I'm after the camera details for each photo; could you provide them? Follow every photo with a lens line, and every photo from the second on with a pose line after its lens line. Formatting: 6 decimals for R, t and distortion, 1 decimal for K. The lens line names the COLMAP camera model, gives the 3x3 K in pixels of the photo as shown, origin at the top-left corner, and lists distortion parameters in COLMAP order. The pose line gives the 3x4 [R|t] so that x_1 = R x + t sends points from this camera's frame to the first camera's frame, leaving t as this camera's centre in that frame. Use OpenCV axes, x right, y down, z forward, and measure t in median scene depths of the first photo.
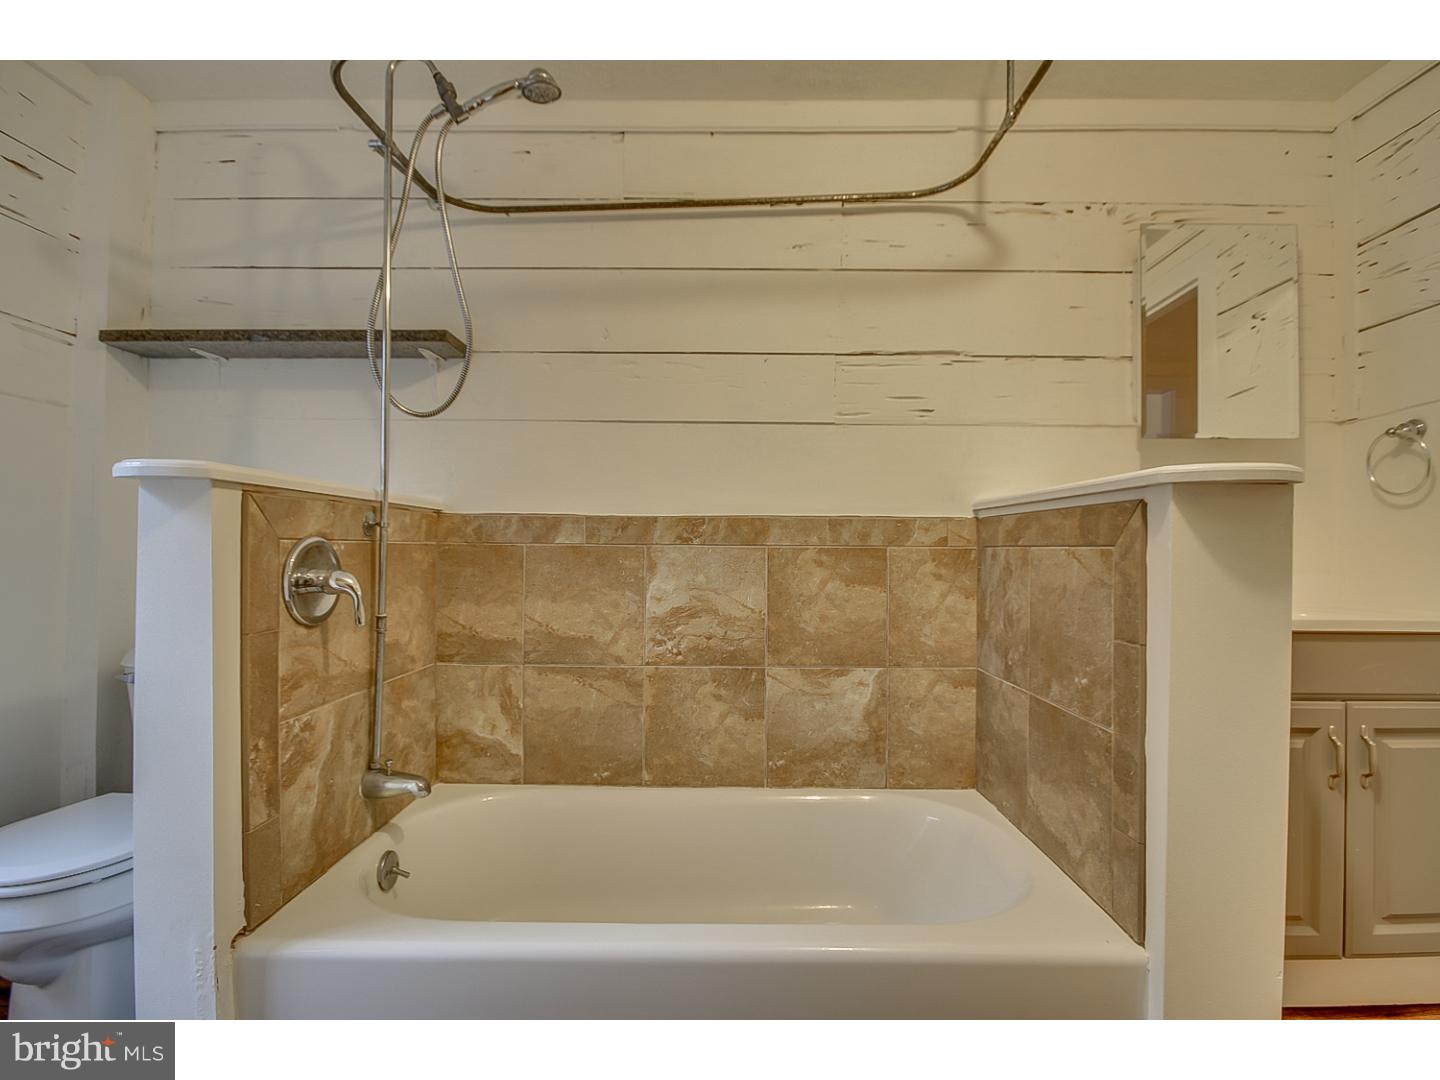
lens RADIAL K [[662.9, 0, 720.0], [0, 662.9, 540.0], [0, 0, 1]] dist [-0.011381, -0.000446]
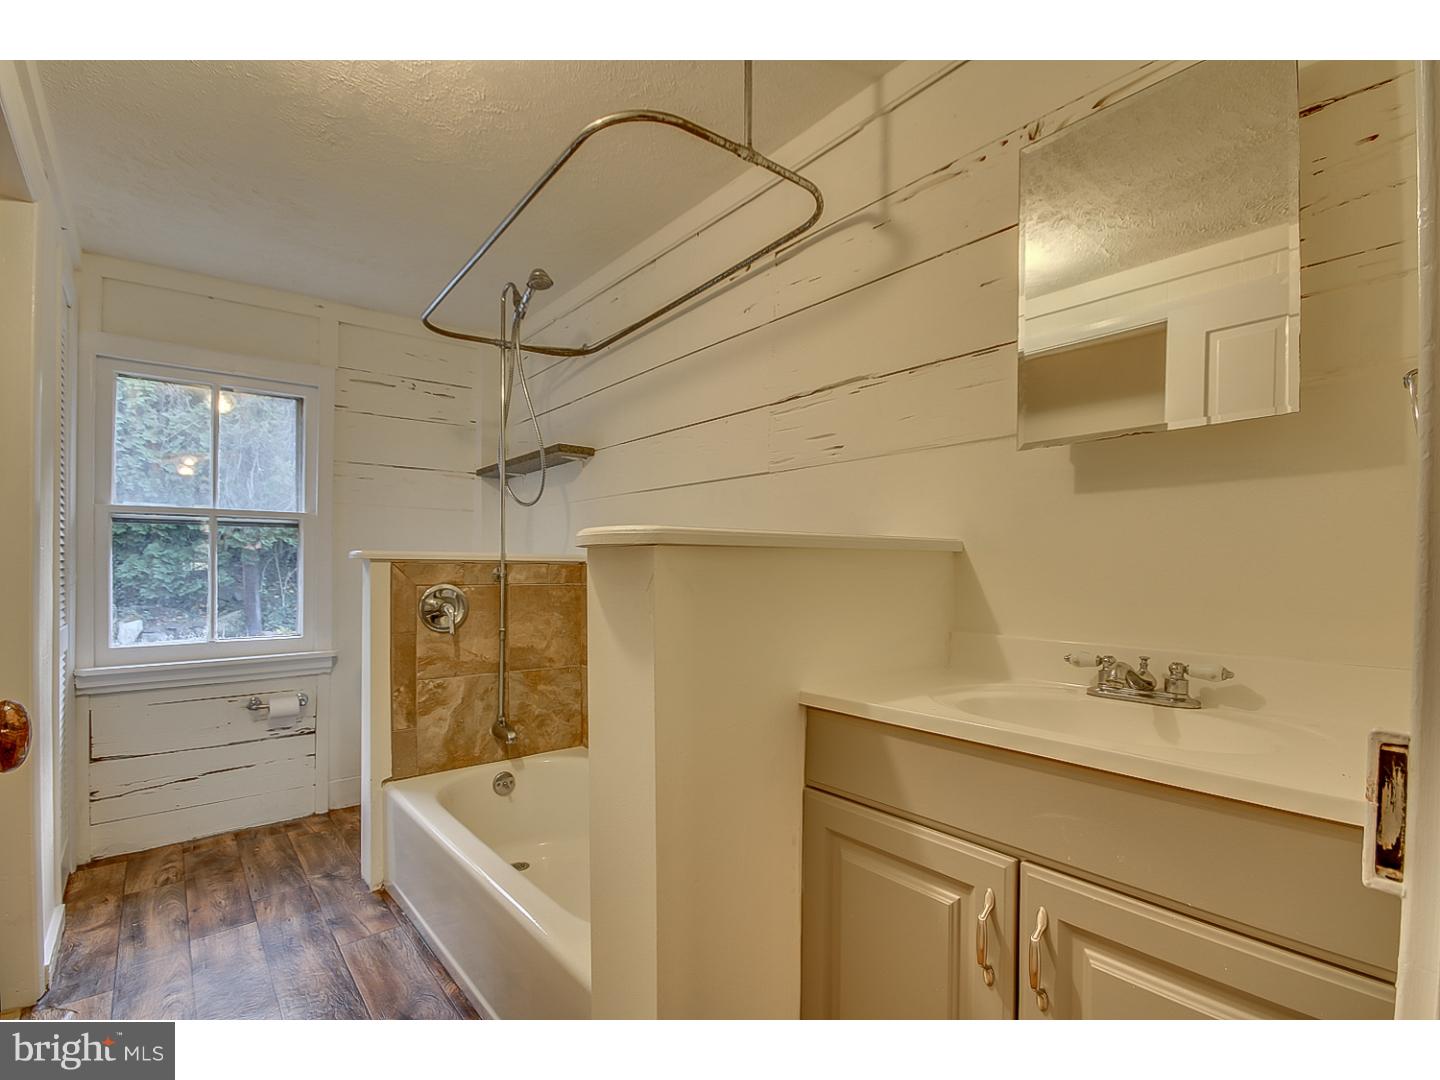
lens RADIAL K [[673.5, 0, 720.0], [0, 673.5, 567.3], [0, 0, 1]] dist [-0.011881, 0.000079]
pose [[0.647888, -0.006864, -0.761705, 1.260796], [0.012580, 0.999919, 0.001690, -0.042998], [0.761632, -0.010677, 0.647922, 0.358980]]
